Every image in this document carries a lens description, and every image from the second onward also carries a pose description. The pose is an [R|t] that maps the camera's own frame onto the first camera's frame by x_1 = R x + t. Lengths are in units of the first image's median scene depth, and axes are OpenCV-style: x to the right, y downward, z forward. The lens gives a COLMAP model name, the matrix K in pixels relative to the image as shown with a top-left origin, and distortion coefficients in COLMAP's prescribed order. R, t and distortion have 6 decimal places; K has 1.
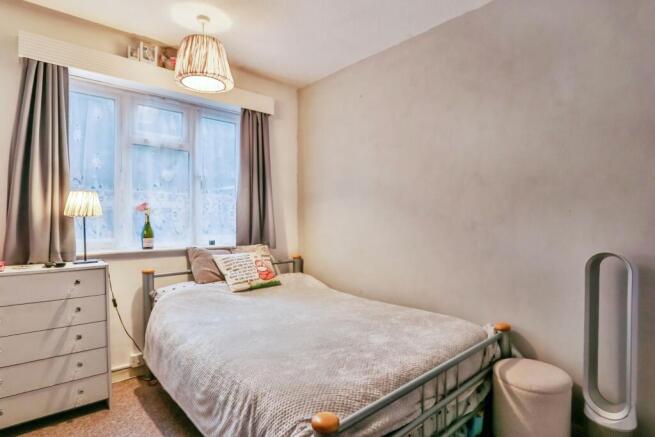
lens RADIAL K [[370.9, 0, 327.5], [0, 370.9, 218.5], [0, 0, 1]] dist [-0.003251, -0.001072]
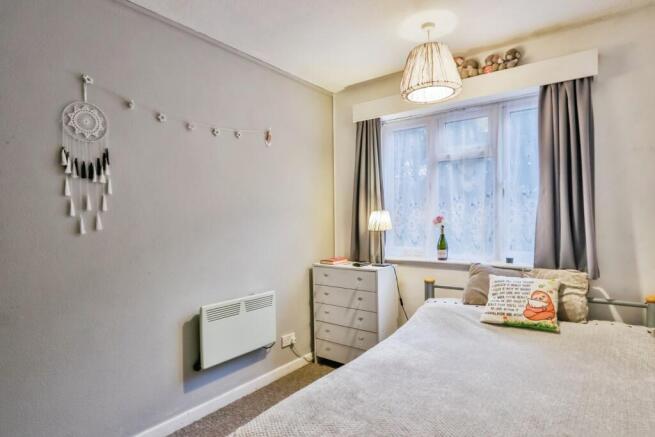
lens RADIAL K [[370.9, 0, 327.5], [0, 370.9, 218.5], [0, 0, 1]] dist [-0.003251, -0.001072]
pose [[0.164380, -0.009730, -0.986349, 0.478929], [0.007913, 0.999932, -0.008545, -0.027819], [0.986365, -0.006401, 0.164445, 0.486219]]
